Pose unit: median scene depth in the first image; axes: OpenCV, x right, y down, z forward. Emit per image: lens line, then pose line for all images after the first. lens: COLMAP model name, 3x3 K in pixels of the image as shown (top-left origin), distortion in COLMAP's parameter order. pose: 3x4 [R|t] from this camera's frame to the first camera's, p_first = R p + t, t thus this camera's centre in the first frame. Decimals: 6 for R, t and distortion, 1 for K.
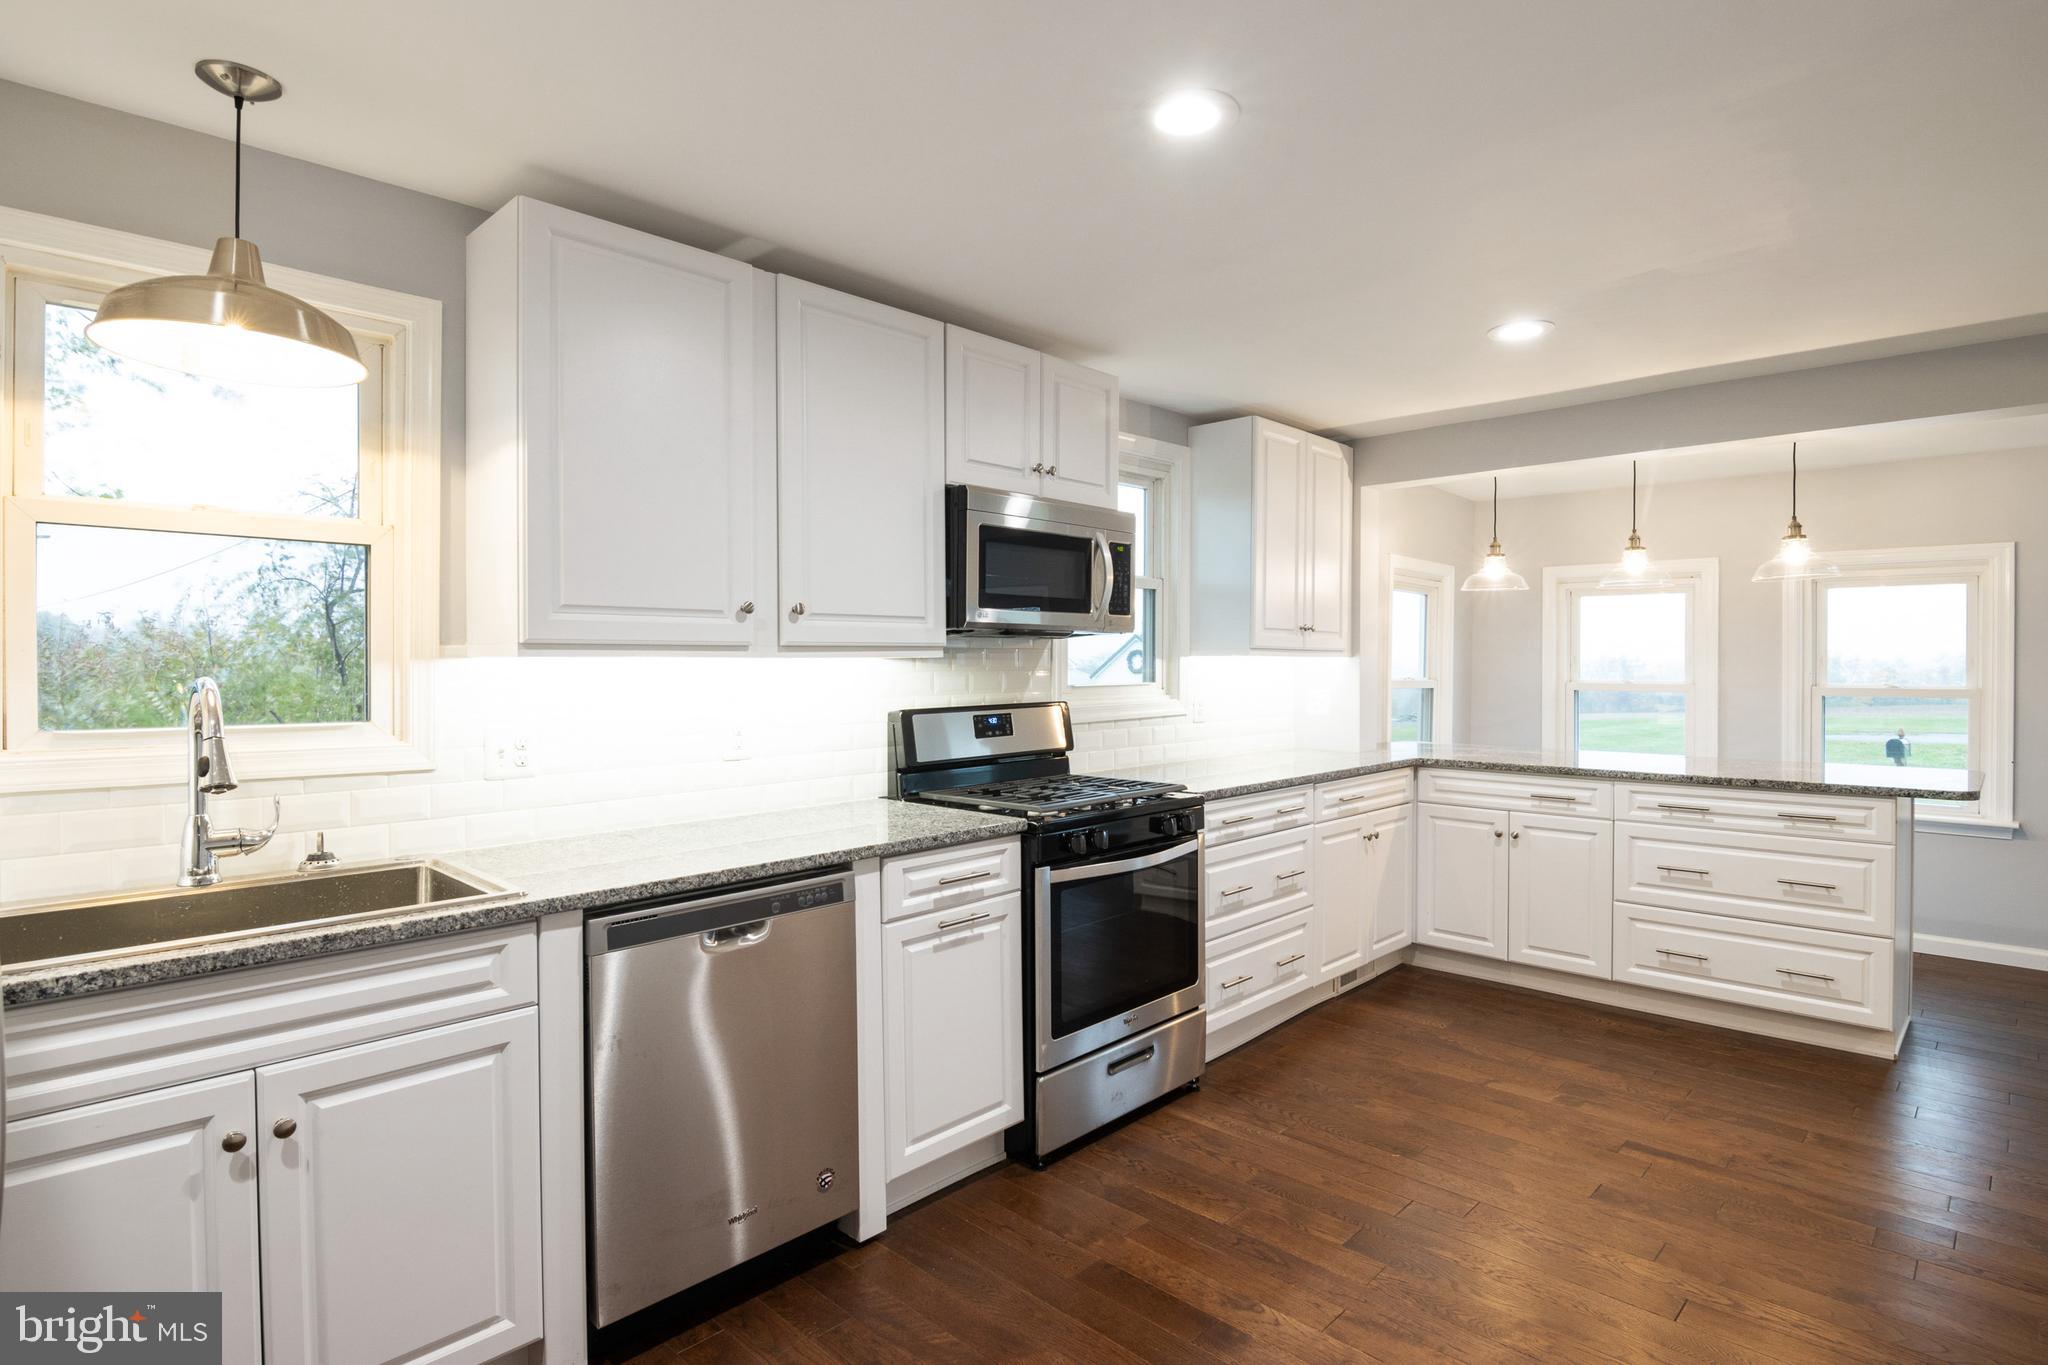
lens RADIAL K [[1038.7, 0, 1019.0], [0, 1038.7, 680.3], [0, 0, 1]] dist [0.000585, -0.000199]
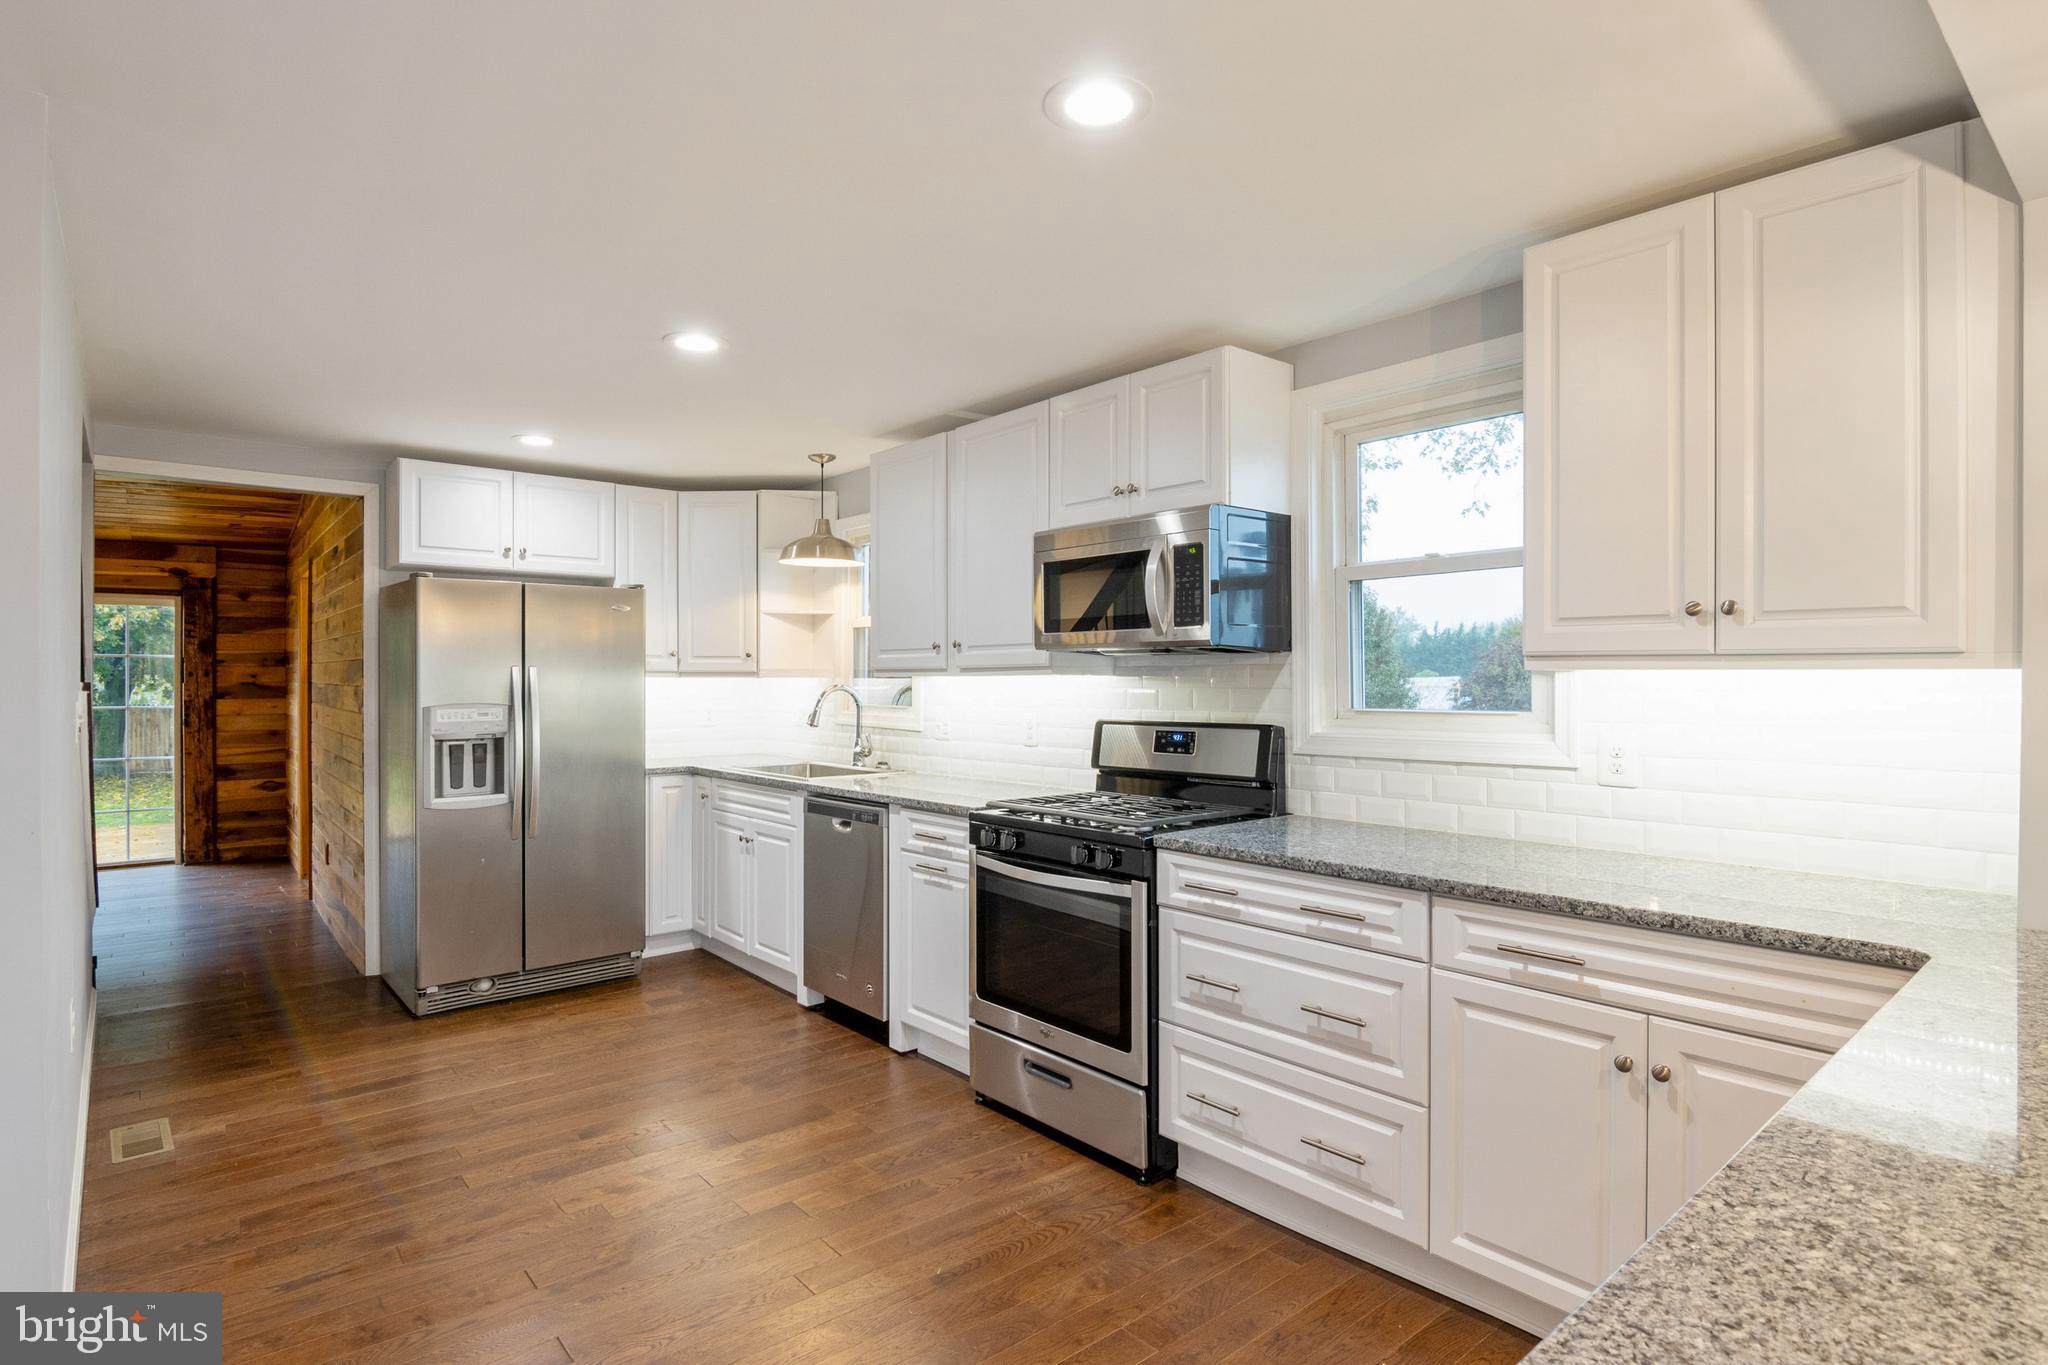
lens RADIAL K [[1051.5, 0, 1024.0], [0, 1051.5, 682.5], [0, 0, 1]] dist [0.000106, 0.000284]
pose [[-0.091303, 0.007641, -0.995794, 1.083566], [-0.015545, 0.999838, 0.009097, -0.023064], [0.995702, 0.016310, -0.091169, 1.023308]]
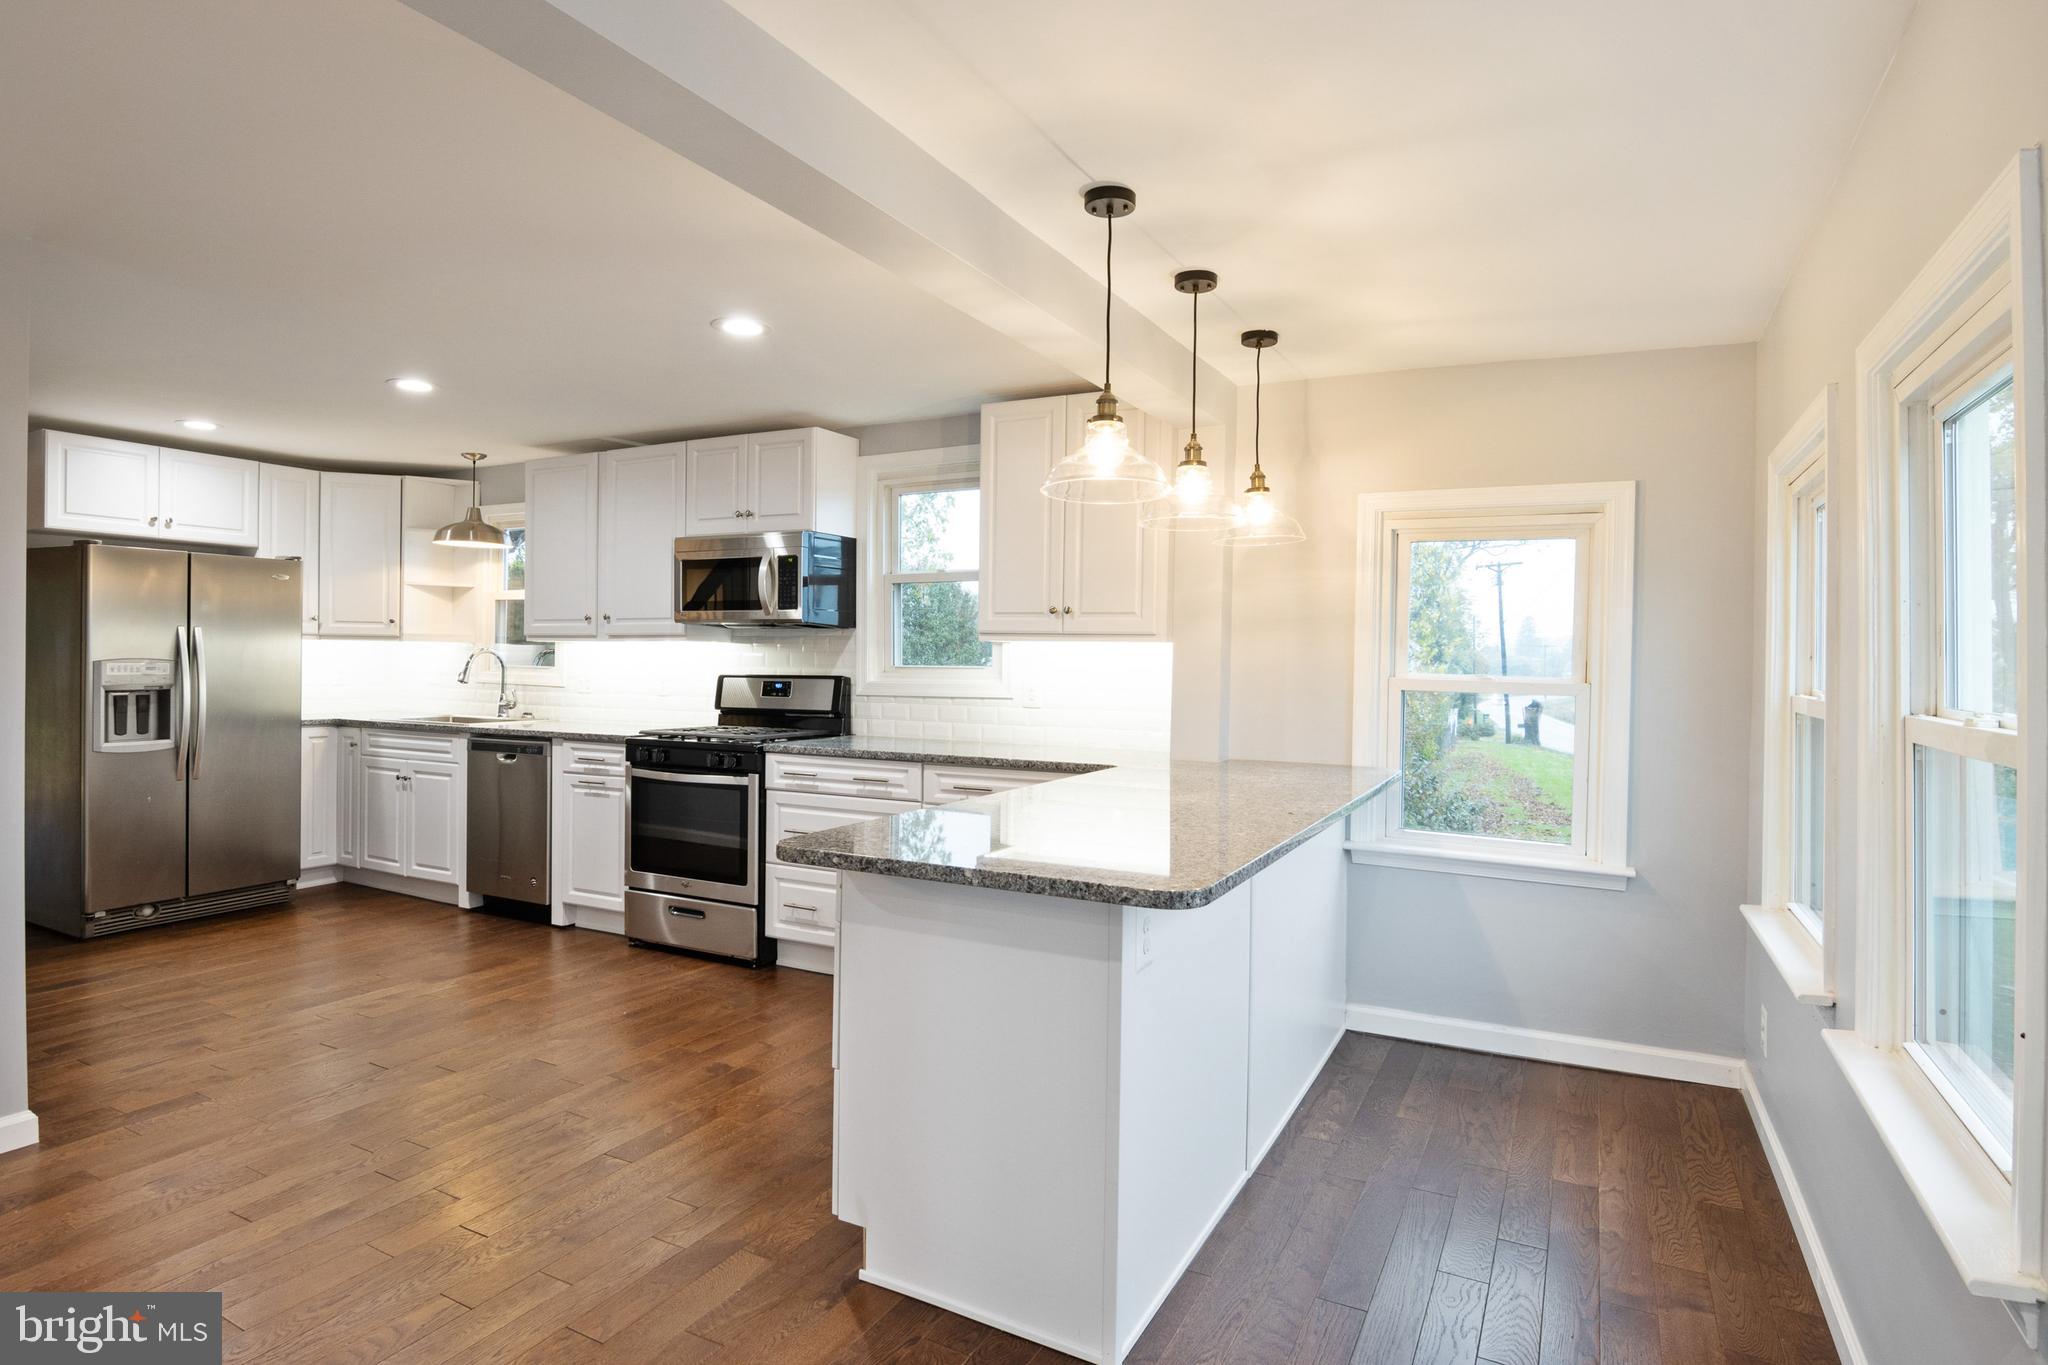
lens RADIAL K [[1077.6, 0, 1027.2], [0, 1077.6, 661.3], [0, 0, 1]] dist [-0.003756, -0.001267]
pose [[0.284253, 0.009905, -0.958698, 1.646806], [-0.028702, 0.999586, 0.001817, -0.008488], [0.958319, 0.027000, 0.284420, 0.979559]]
